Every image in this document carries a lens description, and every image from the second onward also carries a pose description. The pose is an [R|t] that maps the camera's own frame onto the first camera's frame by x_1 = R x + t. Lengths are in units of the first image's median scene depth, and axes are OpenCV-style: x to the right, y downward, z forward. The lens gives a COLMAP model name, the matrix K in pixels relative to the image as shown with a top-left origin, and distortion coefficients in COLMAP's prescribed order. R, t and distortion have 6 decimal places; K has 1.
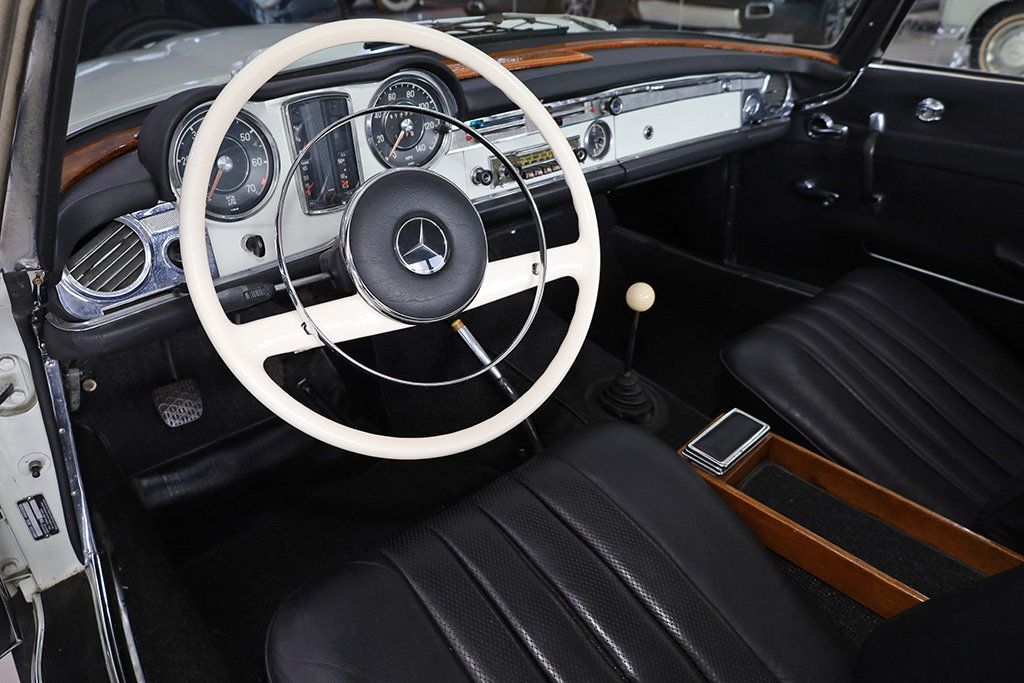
lens RADIAL K [[711.8, 0, 512.0], [0, 711.8, 341.5], [0, 0, 1]] dist [-0.002250, -0.002685]
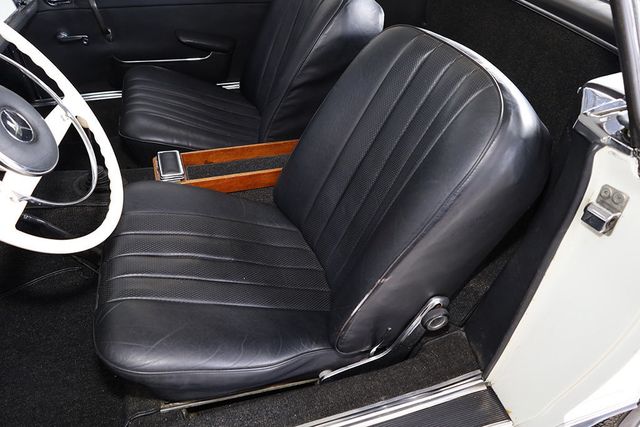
lens RADIAL K [[444.9, 0, 320.0], [0, 444.9, 213.5], [0, 0, 1]] dist [-0.002250, -0.002685]
pose [[0.410070, -0.546207, 0.730411, -0.404658], [0.400228, 0.827383, 0.394025, -0.056232], [-0.819549, 0.130753, 0.557892, -0.014487]]
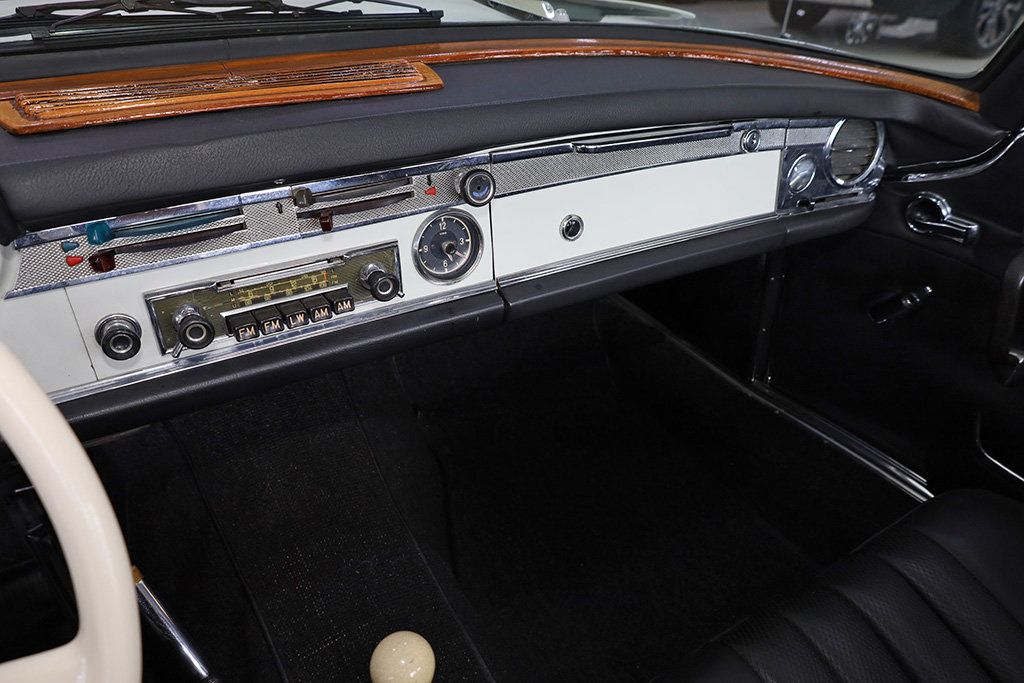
lens RADIAL K [[711.8, 0, 512.0], [0, 711.8, 341.5], [0, 0, 1]] dist [-0.002250, -0.002685]
pose [[0.985862, 0.123547, -0.113188, 0.217686], [-0.117094, 0.991183, 0.062012, -0.237674], [0.119852, -0.047882, 0.991636, 0.469464]]
